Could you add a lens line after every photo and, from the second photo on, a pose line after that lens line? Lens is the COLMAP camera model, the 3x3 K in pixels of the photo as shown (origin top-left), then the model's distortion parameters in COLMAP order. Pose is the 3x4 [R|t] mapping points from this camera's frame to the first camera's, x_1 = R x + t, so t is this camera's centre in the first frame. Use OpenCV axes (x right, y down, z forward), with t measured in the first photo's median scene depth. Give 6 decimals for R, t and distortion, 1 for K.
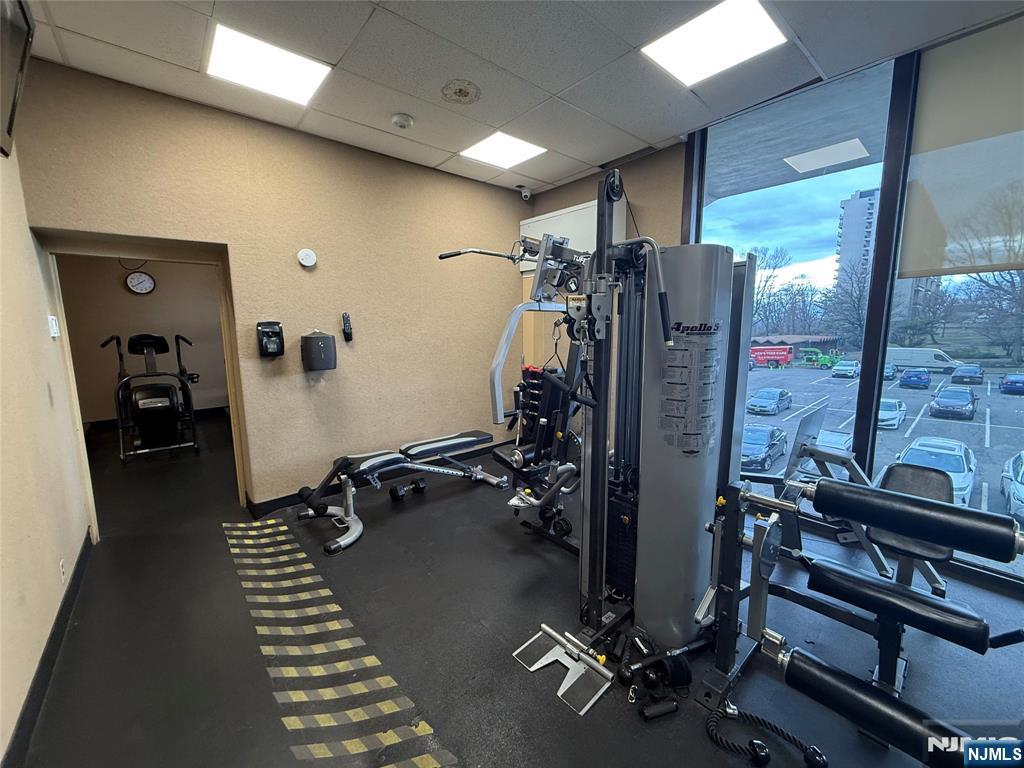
lens RADIAL K [[407.1, 0, 510.6], [0, 407.1, 384.2], [0, 0, 1]] dist [0.001975, -0.000480]
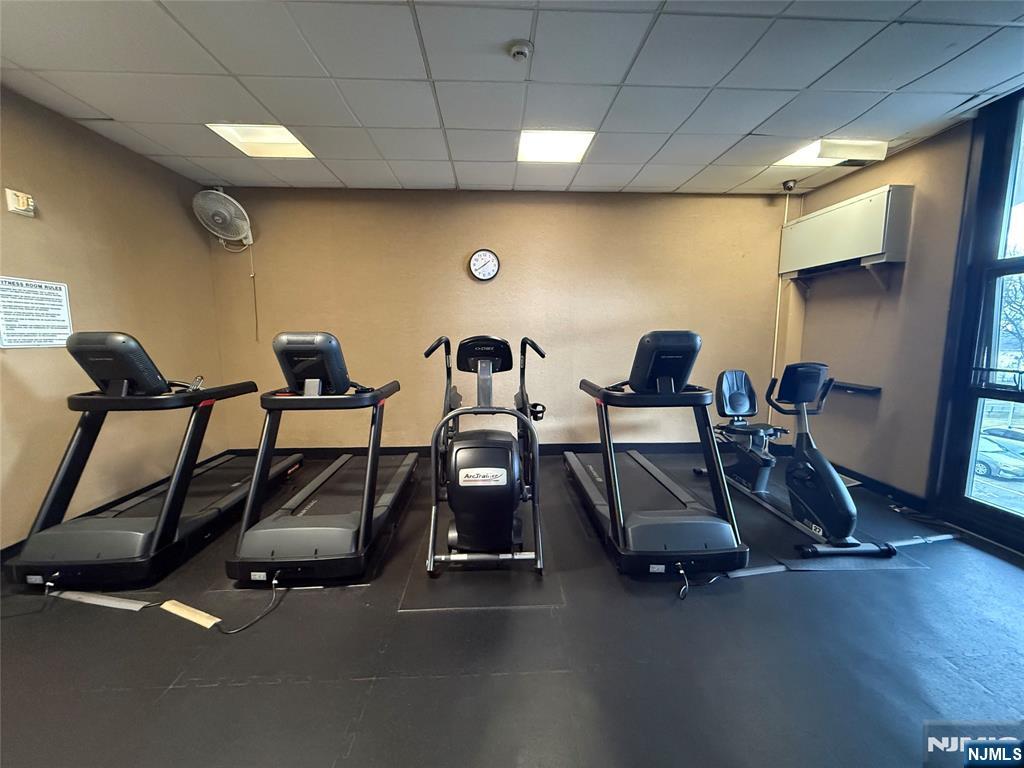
lens RADIAL K [[407.1, 0, 510.8], [0, 407.1, 381.0], [0, 0, 1]] dist [0.001975, -0.000480]
pose [[0.791288, 0.081155, -0.606034, -0.517014], [-0.092255, 0.995652, 0.012875, -0.071160], [0.604444, 0.045722, 0.795334, 0.576785]]
